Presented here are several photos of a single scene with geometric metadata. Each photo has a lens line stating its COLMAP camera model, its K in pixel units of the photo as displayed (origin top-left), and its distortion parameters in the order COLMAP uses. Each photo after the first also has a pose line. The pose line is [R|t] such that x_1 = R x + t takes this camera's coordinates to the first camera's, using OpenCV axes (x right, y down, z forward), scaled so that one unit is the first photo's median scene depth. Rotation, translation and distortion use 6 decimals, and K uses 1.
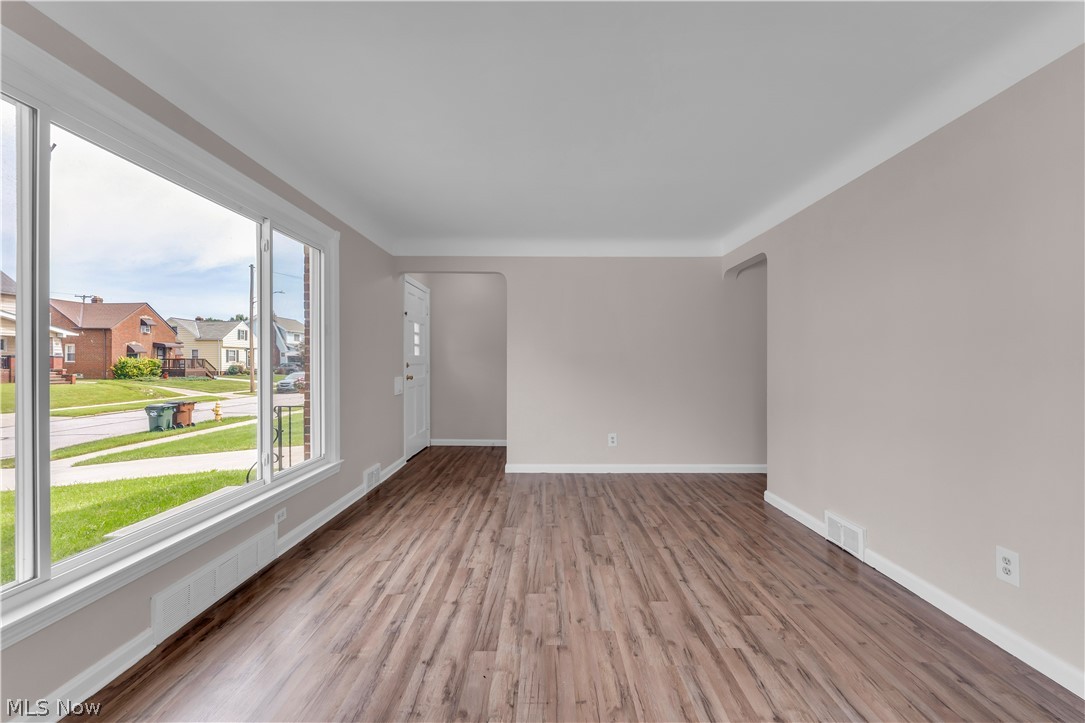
lens RADIAL K [[453.7, 0, 544.4], [0, 453.7, 361.2], [0, 0, 1]] dist [-0.009174, -0.000284]
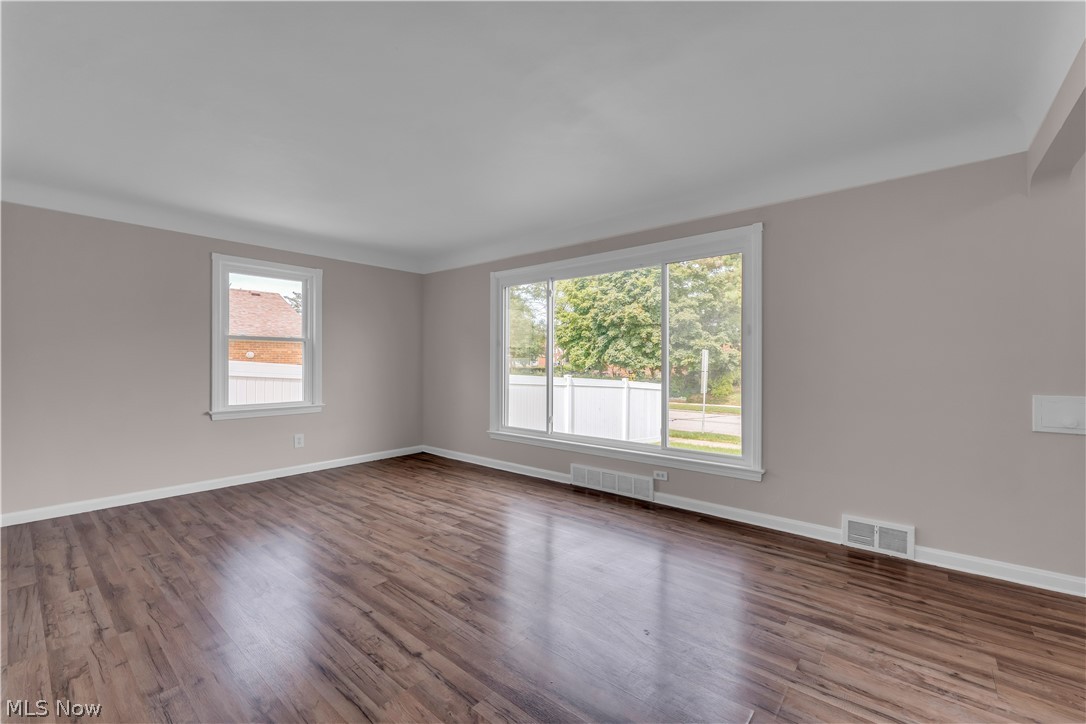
lens RADIAL K [[454.1, 0, 548.7], [0, 454.1, 364.4], [0, 0, 1]] dist [-0.009174, -0.000284]
pose [[-0.642925, 0.002691, -0.765924, 0.791947], [-0.003873, 0.999970, 0.006764, 0.007773], [0.765919, 0.007315, -0.642895, 1.932619]]
